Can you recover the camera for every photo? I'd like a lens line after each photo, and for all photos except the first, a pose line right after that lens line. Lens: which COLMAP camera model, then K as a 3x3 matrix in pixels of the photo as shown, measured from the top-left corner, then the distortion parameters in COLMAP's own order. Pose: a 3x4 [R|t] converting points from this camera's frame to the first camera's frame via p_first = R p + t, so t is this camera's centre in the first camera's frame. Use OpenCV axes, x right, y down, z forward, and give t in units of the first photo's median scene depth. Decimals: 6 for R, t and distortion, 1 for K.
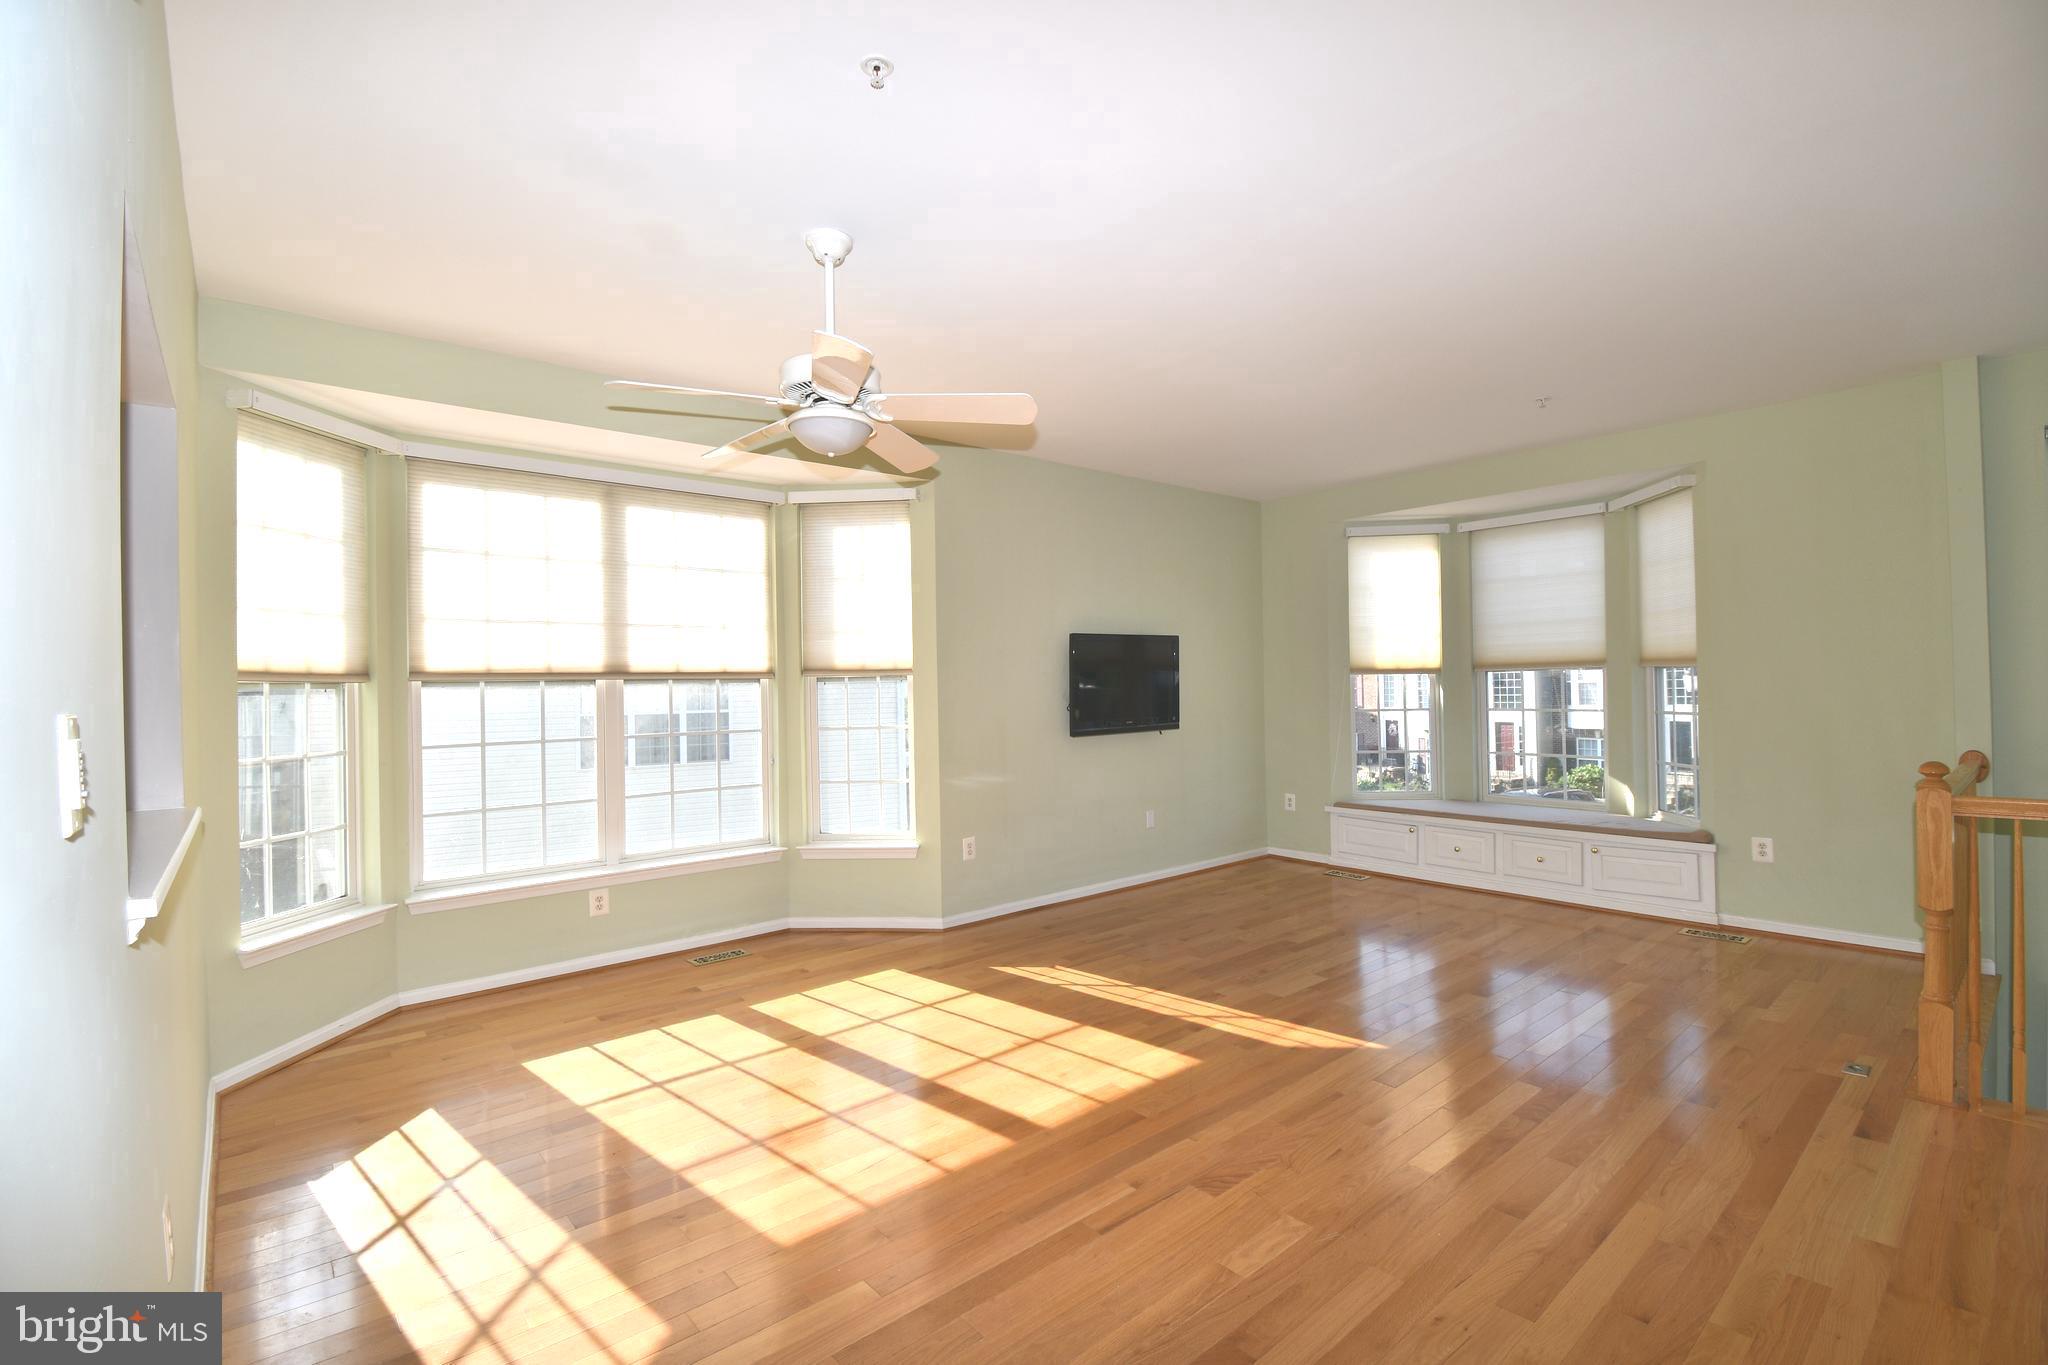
lens RADIAL K [[876.0, 0, 1024.0], [0, 876.0, 682.5], [0, 0, 1]] dist [-0.002222, -0.000507]
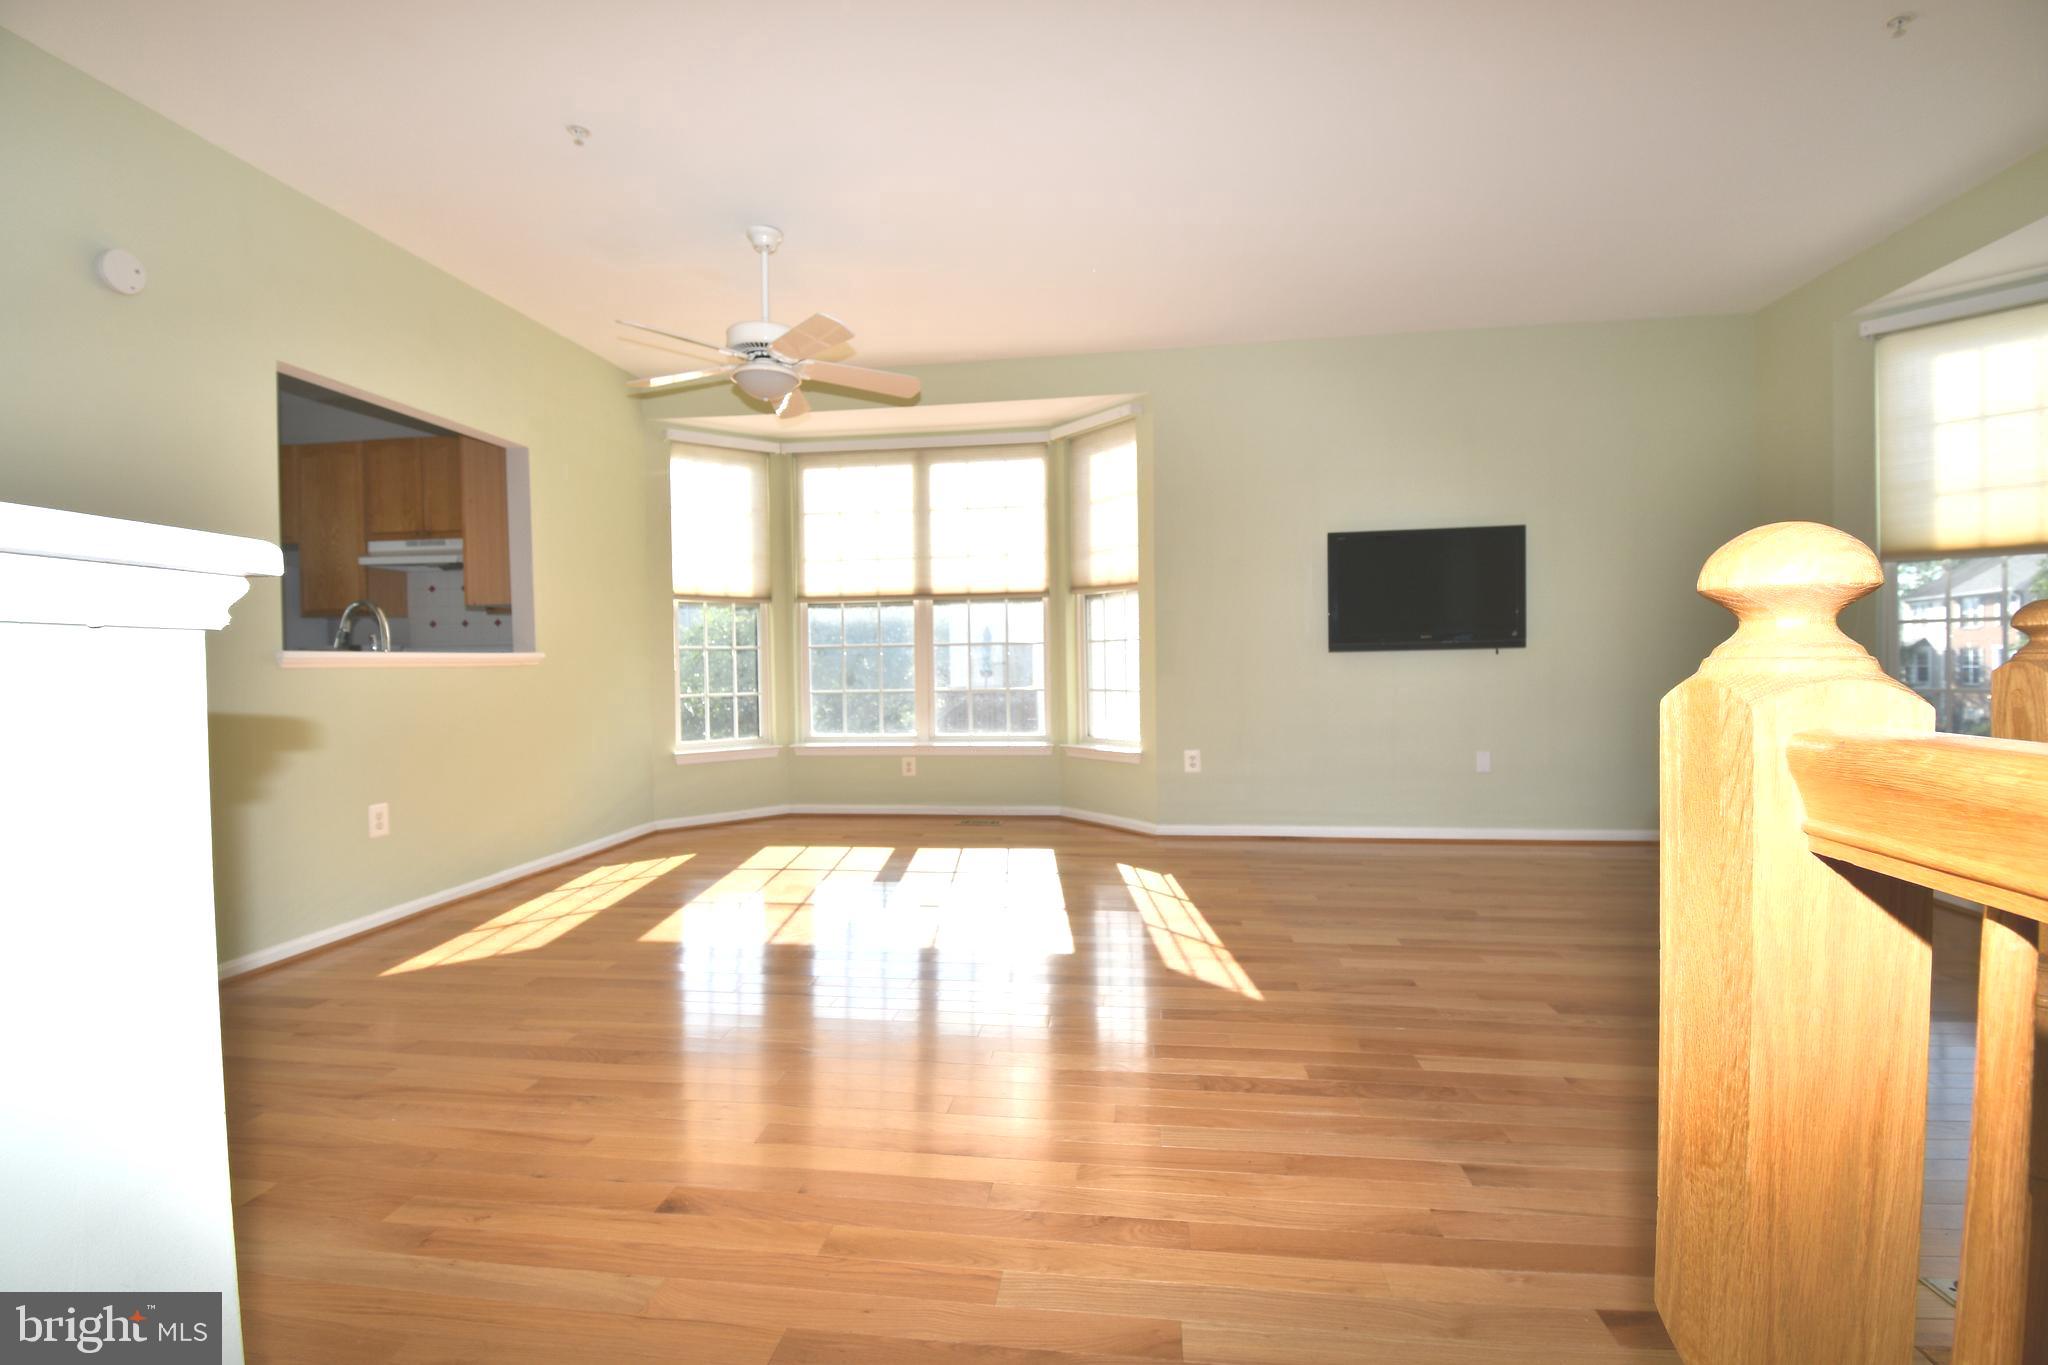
lens RADIAL K [[863.6, 0, 1024.0], [0, 863.6, 682.5], [0, 0, 1]] dist [-0.001842, -0.000225]
pose [[0.692801, 0.028211, -0.720577, 0.565396], [0.009178, 0.998809, 0.047929, 0.059003], [0.721070, -0.039819, 0.691717, 0.211480]]
